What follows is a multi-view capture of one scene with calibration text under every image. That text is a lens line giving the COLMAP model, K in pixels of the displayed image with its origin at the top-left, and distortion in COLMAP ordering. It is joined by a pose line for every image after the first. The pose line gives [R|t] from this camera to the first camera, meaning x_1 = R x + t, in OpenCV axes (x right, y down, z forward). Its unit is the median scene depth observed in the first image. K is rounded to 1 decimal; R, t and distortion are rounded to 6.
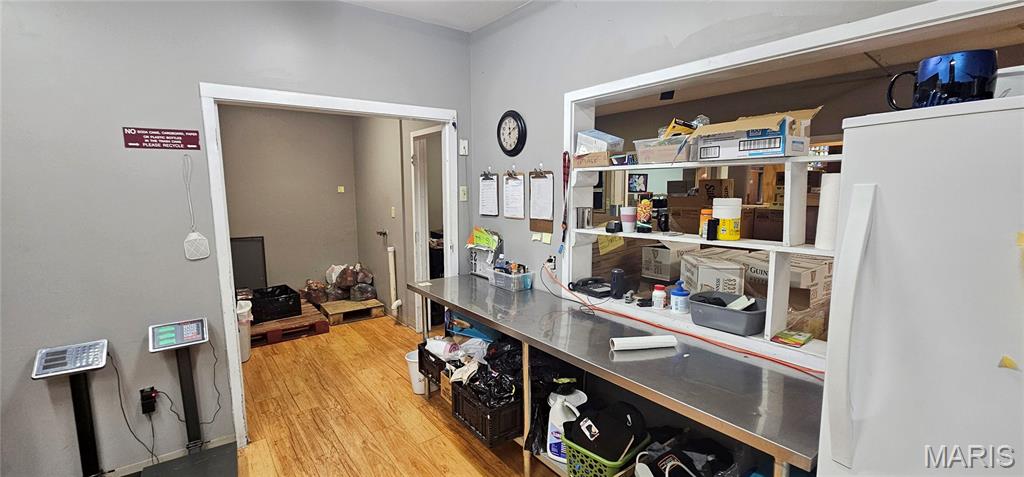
lens RADIAL K [[420.7, 0, 512.0], [0, 420.7, 238.5], [0, 0, 1]] dist [-0.000203, 0.000327]
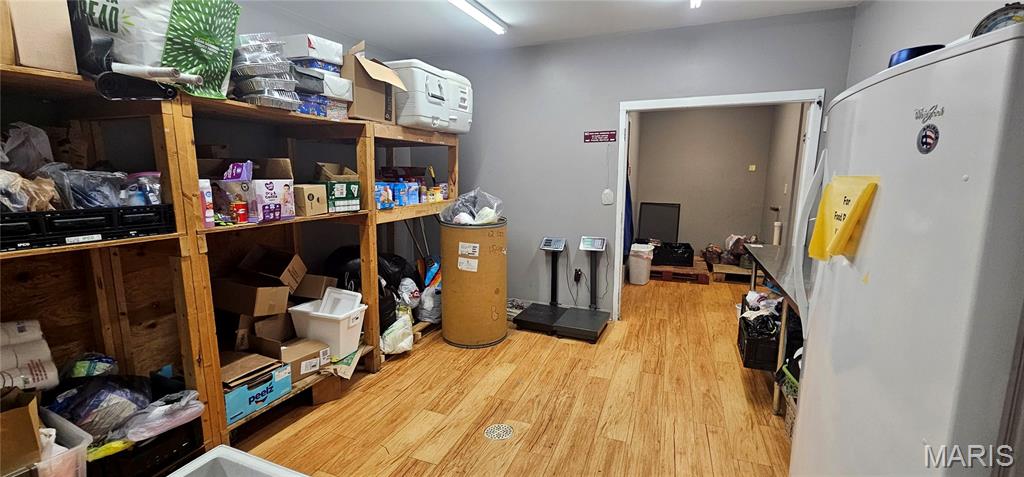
lens RADIAL K [[420.7, 0, 512.0], [0, 420.7, 238.5], [0, 0, 1]] dist [-0.000203, 0.000327]
pose [[0.519745, 0.144095, -0.842082, 0.525442], [-0.108260, 0.988836, 0.102387, 0.051110], [0.847434, 0.037949, 0.529543, -0.253378]]
